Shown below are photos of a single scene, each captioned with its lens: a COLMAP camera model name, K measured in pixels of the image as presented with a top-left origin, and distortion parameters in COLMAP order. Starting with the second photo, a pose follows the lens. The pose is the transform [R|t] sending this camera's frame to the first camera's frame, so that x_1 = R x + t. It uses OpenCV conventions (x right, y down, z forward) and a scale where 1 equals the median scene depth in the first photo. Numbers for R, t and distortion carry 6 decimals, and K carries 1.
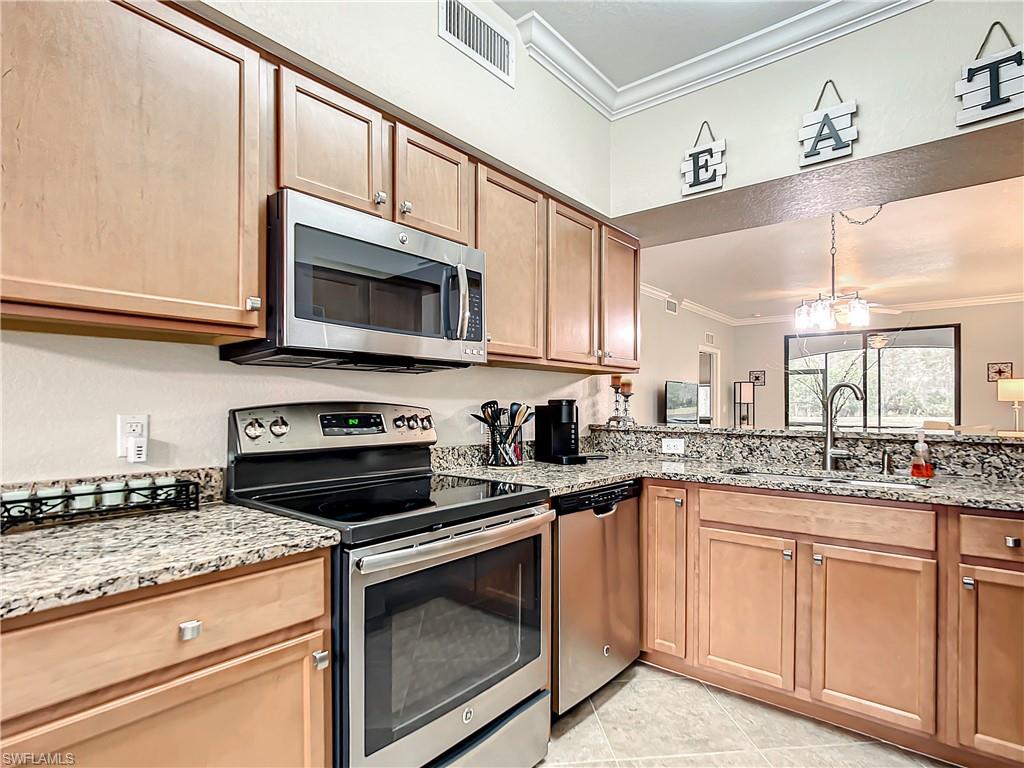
lens RADIAL K [[533.2, 0, 530.8], [0, 533.2, 401.5], [0, 0, 1]] dist [-0.036245, 0.024133]
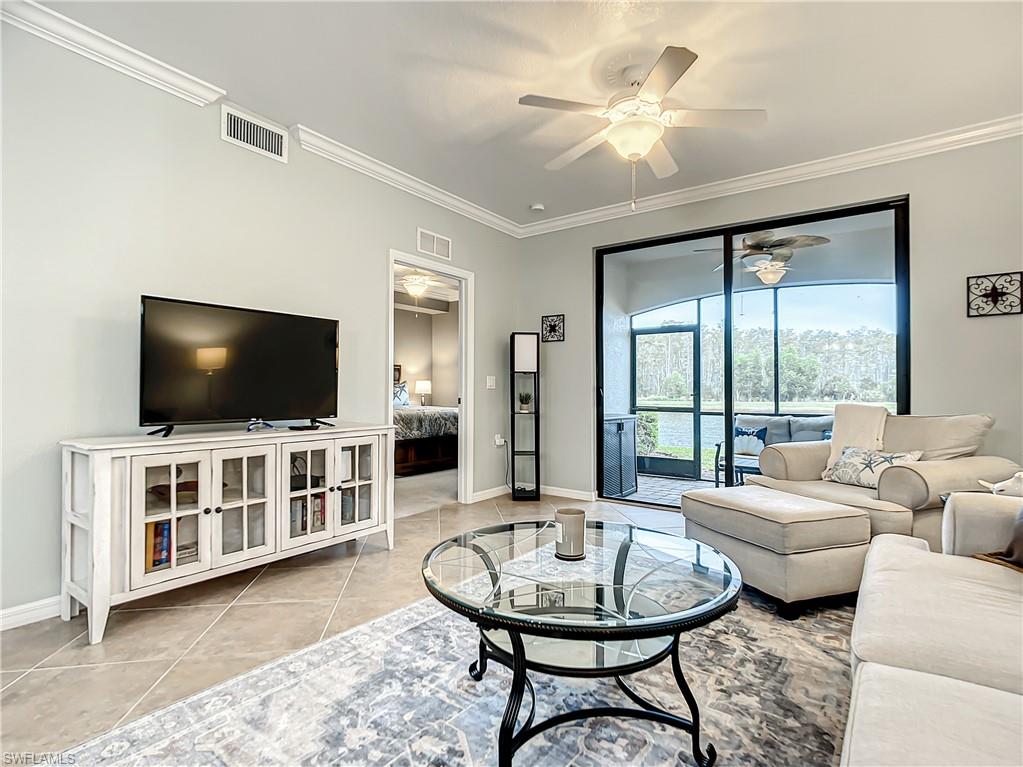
lens RADIAL K [[507.4, 0, 529.3], [0, 507.4, 382.8], [0, 0, 1]] dist [-0.002092, -0.000005]
pose [[0.997832, 0.001596, 0.065790, 1.502280], [-0.000959, 0.999952, -0.009708, 0.075170], [-0.065803, 0.009624, 0.997786, 1.913560]]
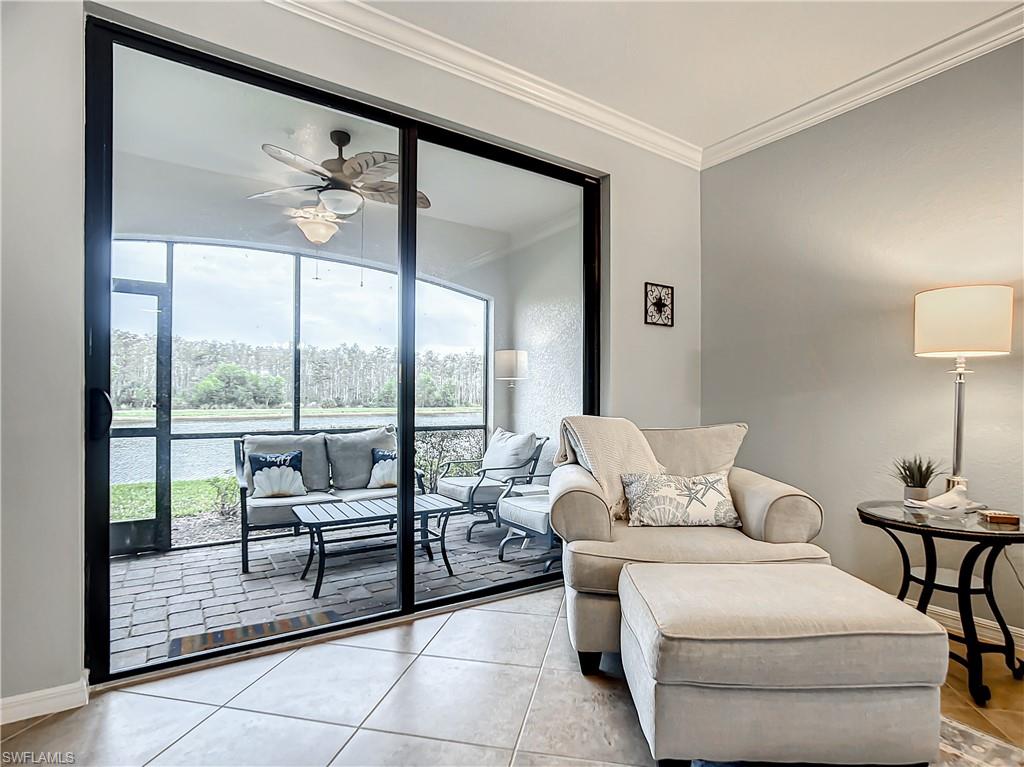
lens RADIAL K [[520.3, 0, 515.2], [0, 520.3, 393.5], [0, 0, 1]] dist [-0.027385, -0.000114]
pose [[0.301017, 0.011220, 0.953553, 1.373484], [-0.008391, 0.999923, -0.009116, 0.081981], [-0.953582, -0.005257, 0.301088, 3.151209]]
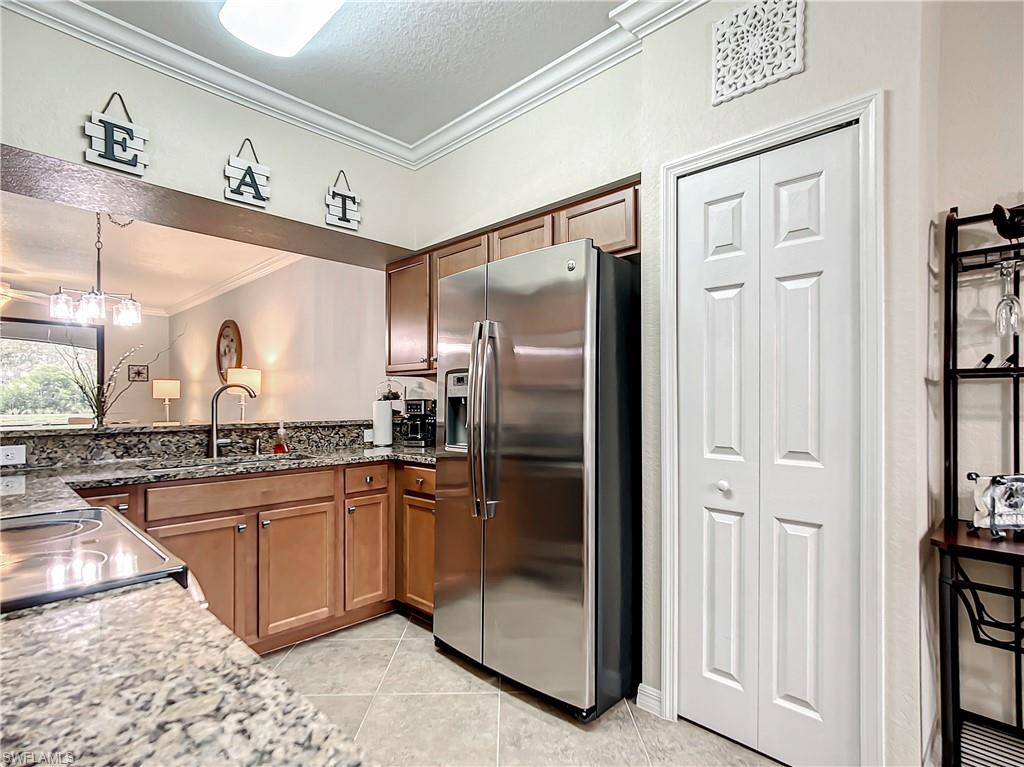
lens RADIAL K [[519.6, 0, 513.5], [0, 519.6, 397.4], [0, 0, 1]] dist [-0.008595, 0.000709]
pose [[0.090267, 0.005290, 0.995904, -0.530378], [-0.003492, 0.999981, -0.004995, 0.000307], [-0.995911, -0.003027, 0.090284, 0.245058]]
